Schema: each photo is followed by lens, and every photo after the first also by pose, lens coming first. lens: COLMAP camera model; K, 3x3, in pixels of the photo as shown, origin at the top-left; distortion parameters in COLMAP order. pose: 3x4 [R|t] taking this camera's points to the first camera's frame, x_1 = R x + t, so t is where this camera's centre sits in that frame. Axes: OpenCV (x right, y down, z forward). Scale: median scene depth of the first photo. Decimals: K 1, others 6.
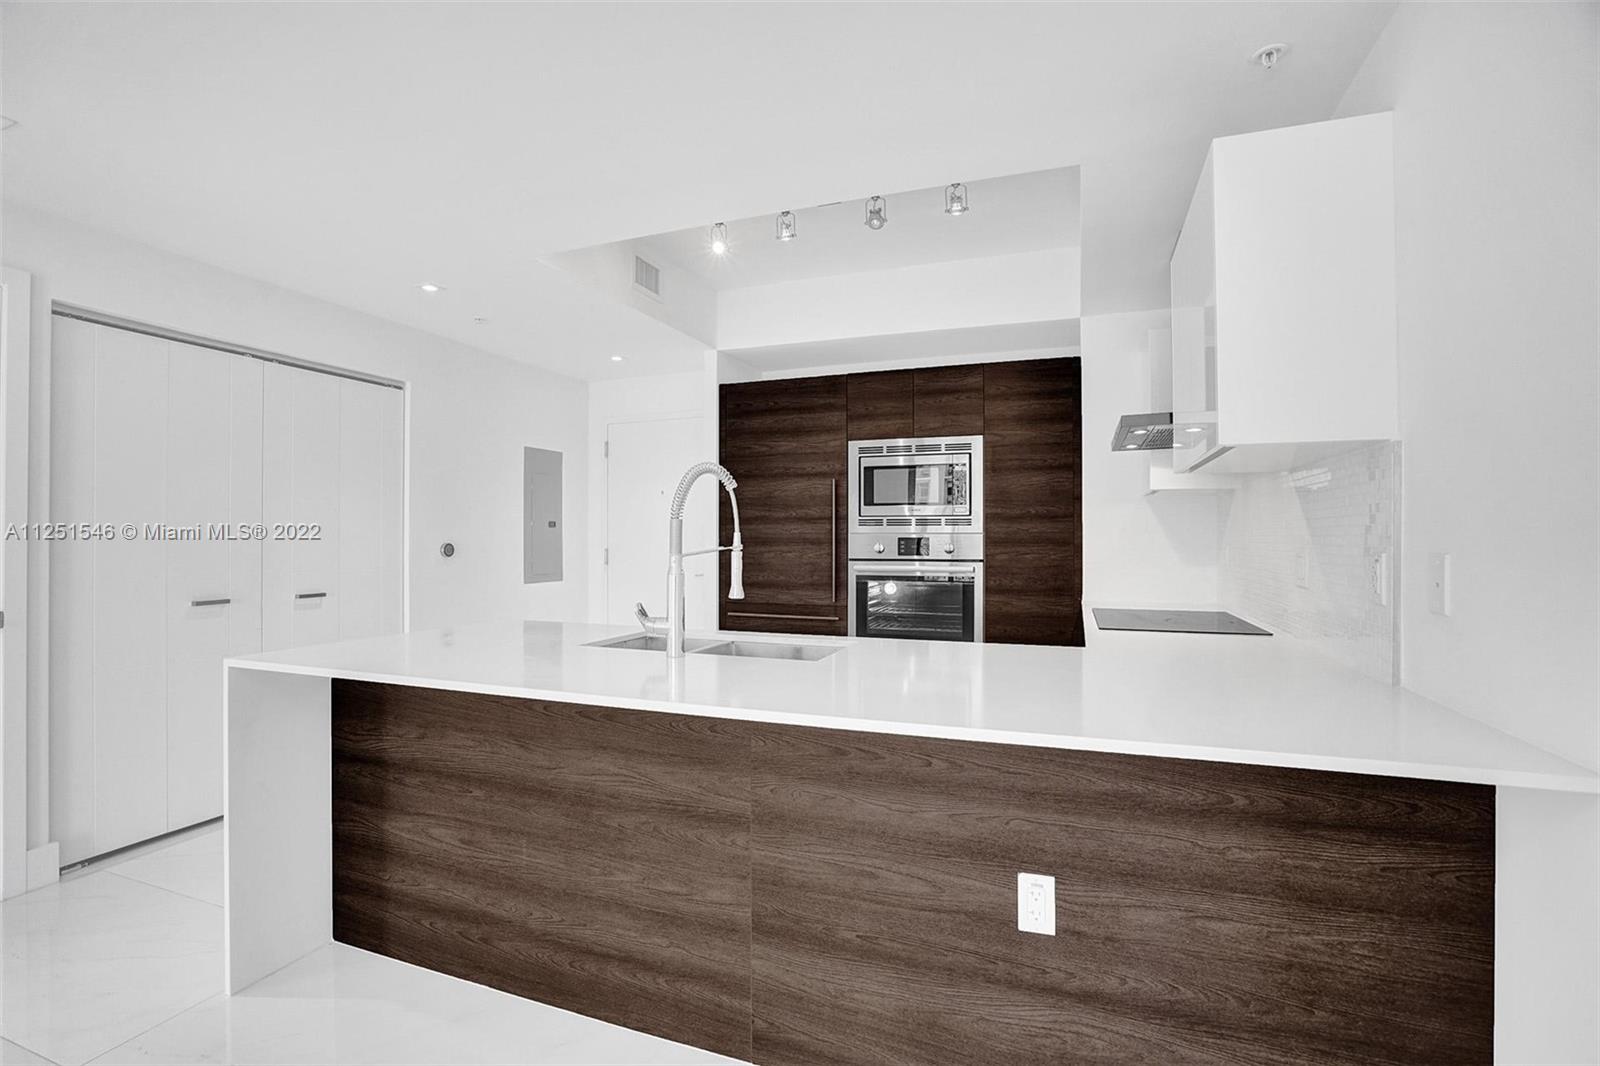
lens RADIAL K [[751.0, 0, 785.4], [0, 751.0, 532.3], [0, 0, 1]] dist [-0.057355, 0.021408]
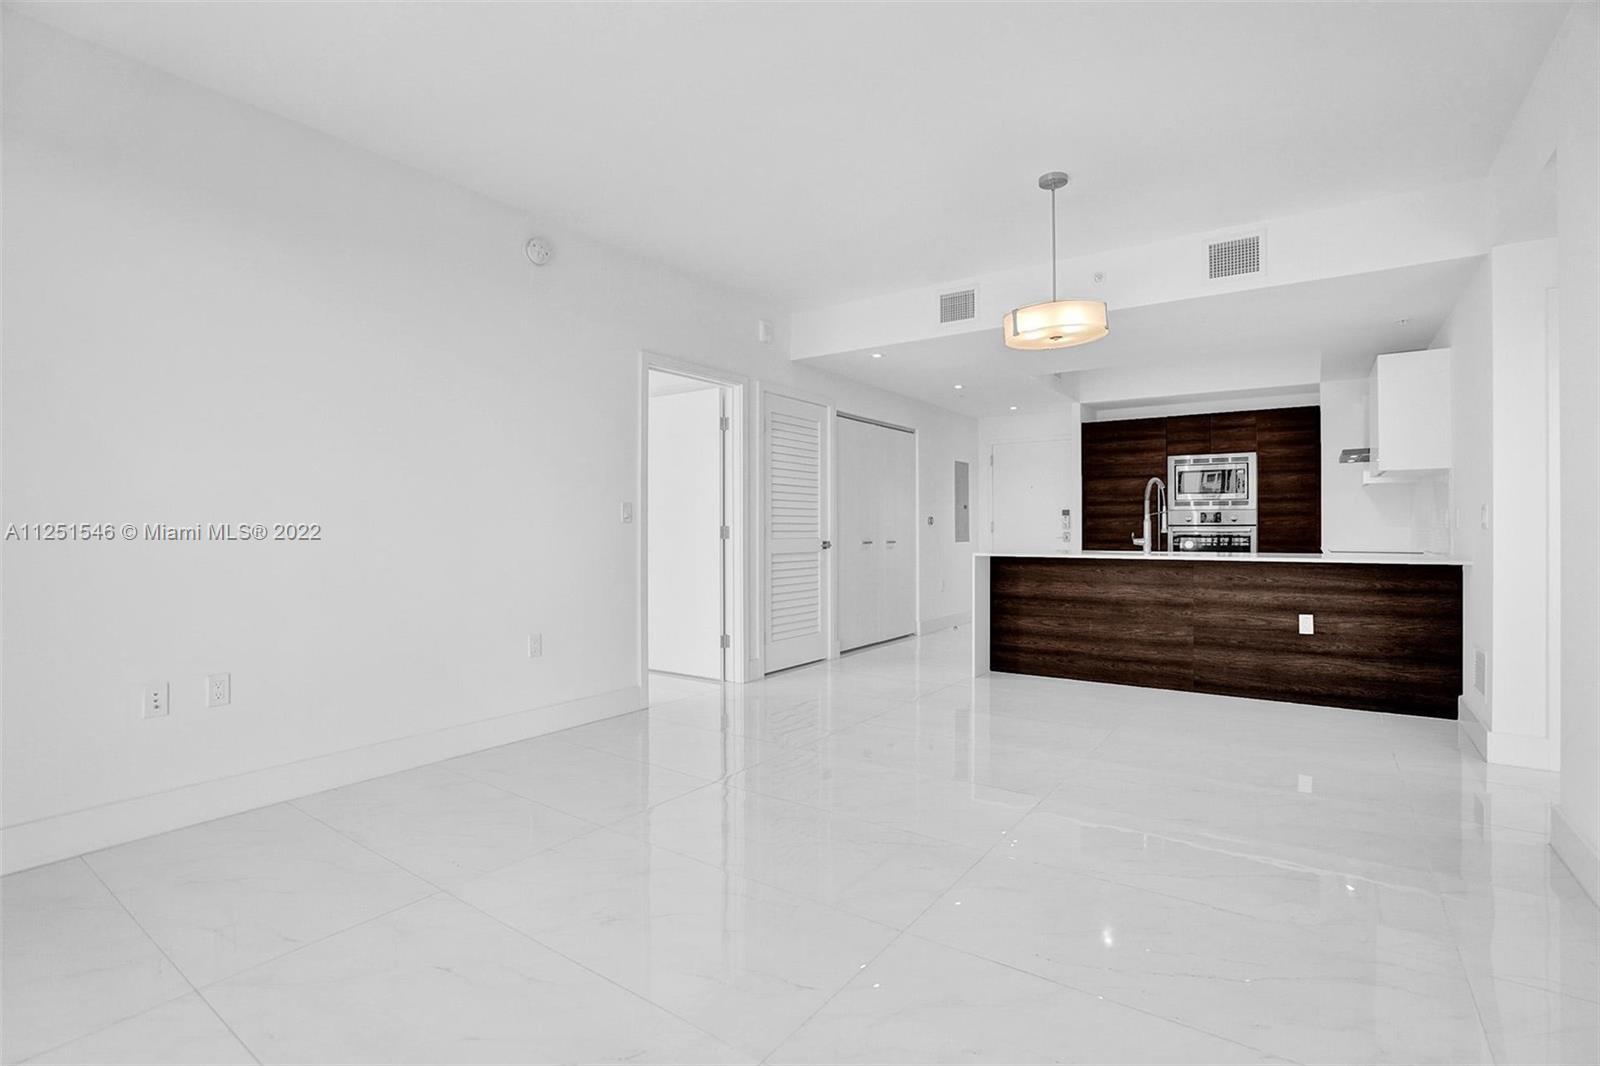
lens RADIAL K [[751.0, 0, 789.2], [0, 751.0, 526.5], [0, 0, 1]] dist [-0.057355, 0.021408]
pose [[0.970126, -0.002259, -0.242590, -0.429682], [0.003830, 0.999975, 0.006001, 0.031378], [0.242571, -0.006751, 0.970110, -1.057998]]
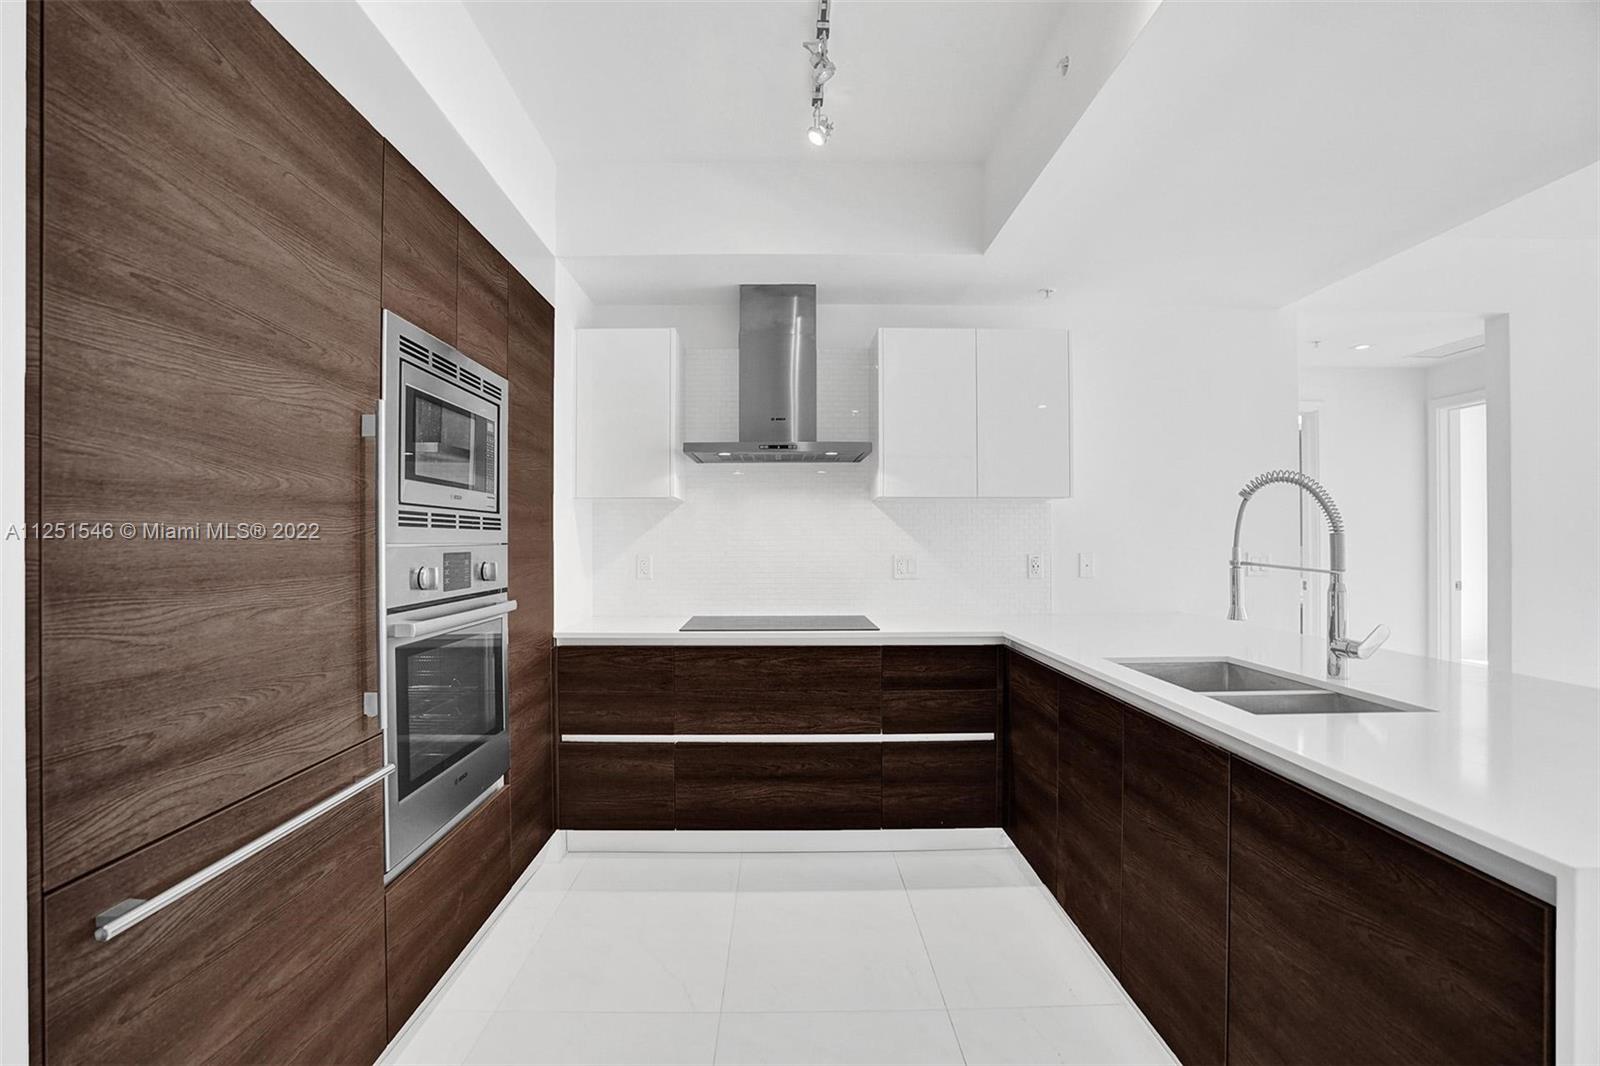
lens RADIAL K [[751.0, 0, 784.7], [0, 751.0, 536.7], [0, 0, 1]] dist [-0.057355, 0.021408]
pose [[-0.369323, 0.002786, 0.929297, -0.437489], [-0.005010, 0.999975, -0.004989, -0.002656], [-0.929288, -0.006498, -0.369300, 1.182407]]
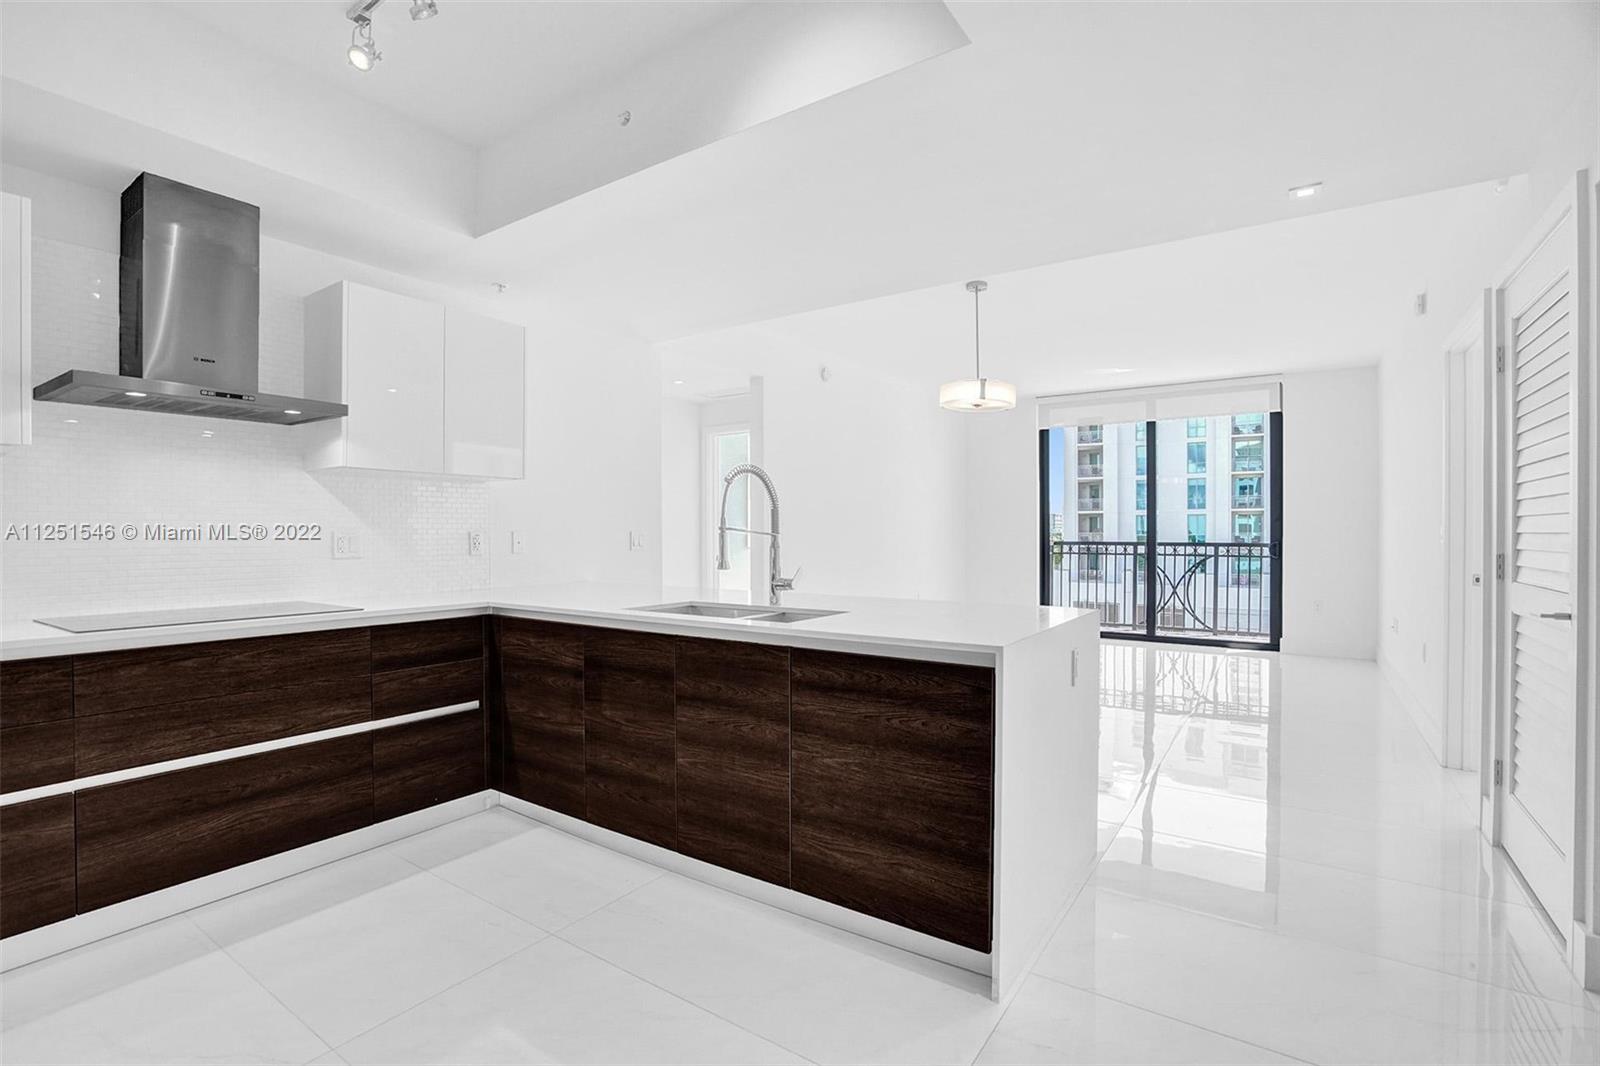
lens RADIAL K [[751.0, 0, 793.0], [0, 751.0, 529.5], [0, 0, 1]] dist [-0.057355, 0.021408]
pose [[-0.973095, 0.000375, 0.230405, -0.297580], [-0.002782, 0.999907, -0.013374, 0.024182], [-0.230388, -0.013655, -0.973003, 1.414418]]
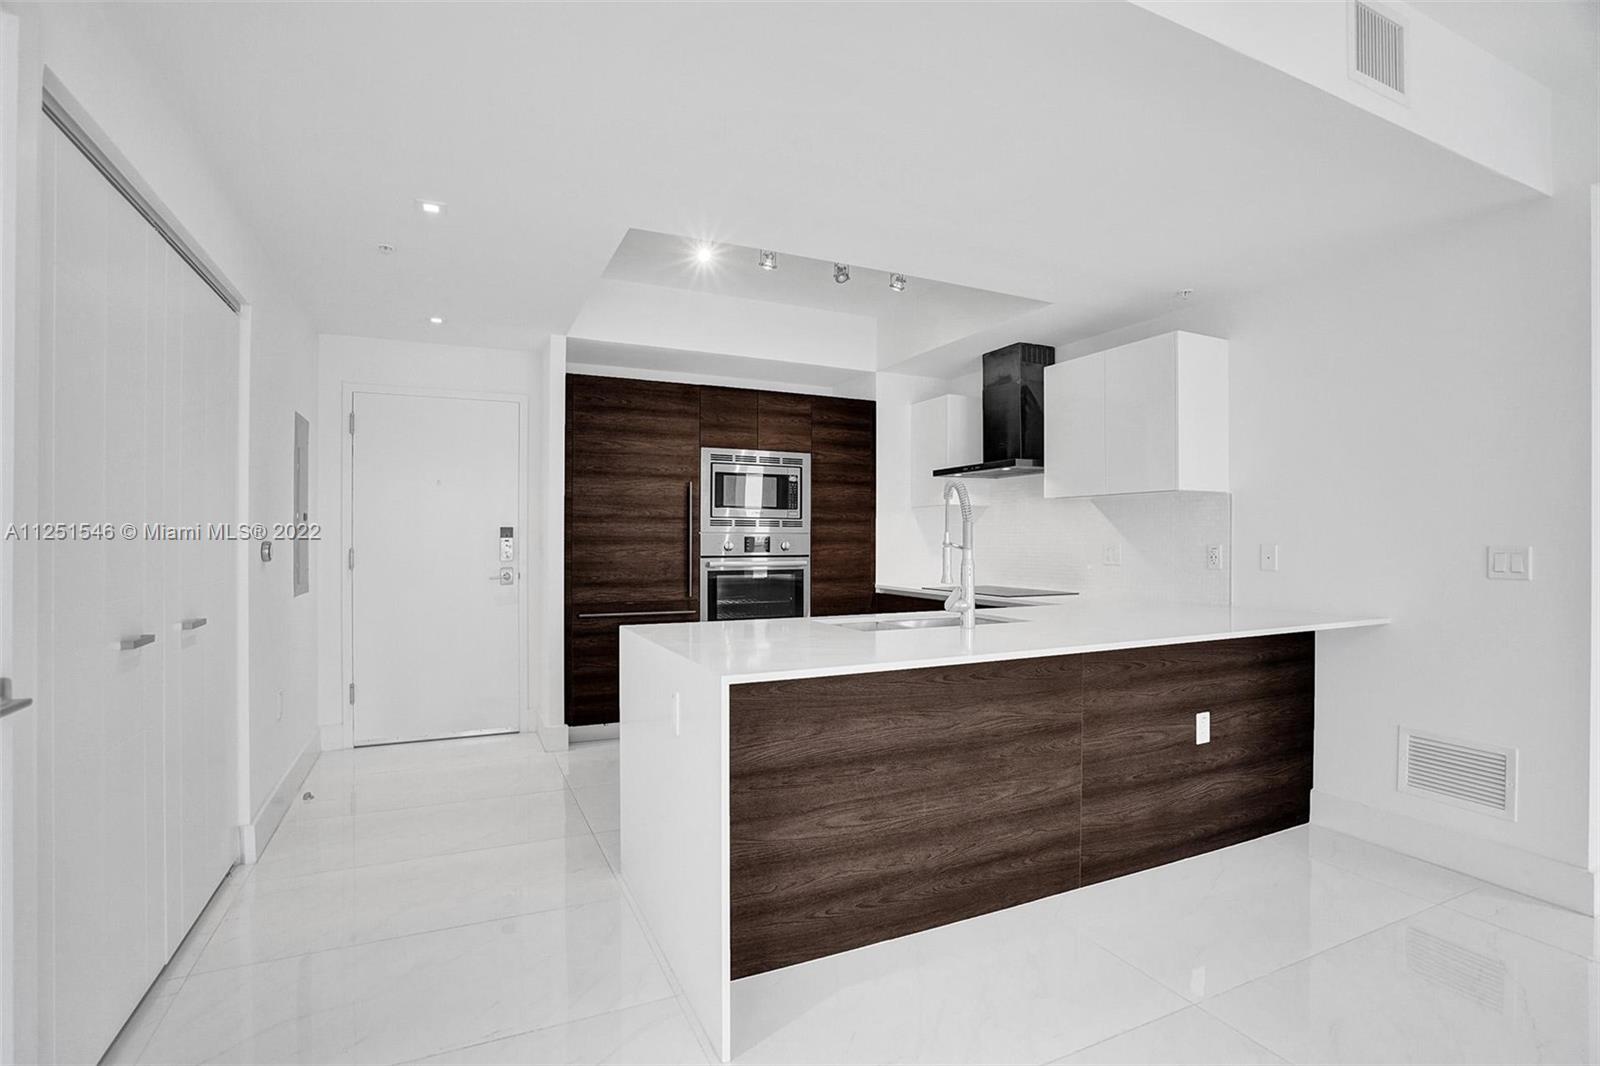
lens RADIAL K [[751.0, 0, 787.4], [0, 751.0, 544.3], [0, 0, 1]] dist [-0.057355, 0.021408]
pose [[0.690580, -0.004030, 0.723245, -0.765495], [-0.007159, 0.999897, 0.012407, 0.005057], [-0.723221, -0.013746, 0.690480, 0.200618]]
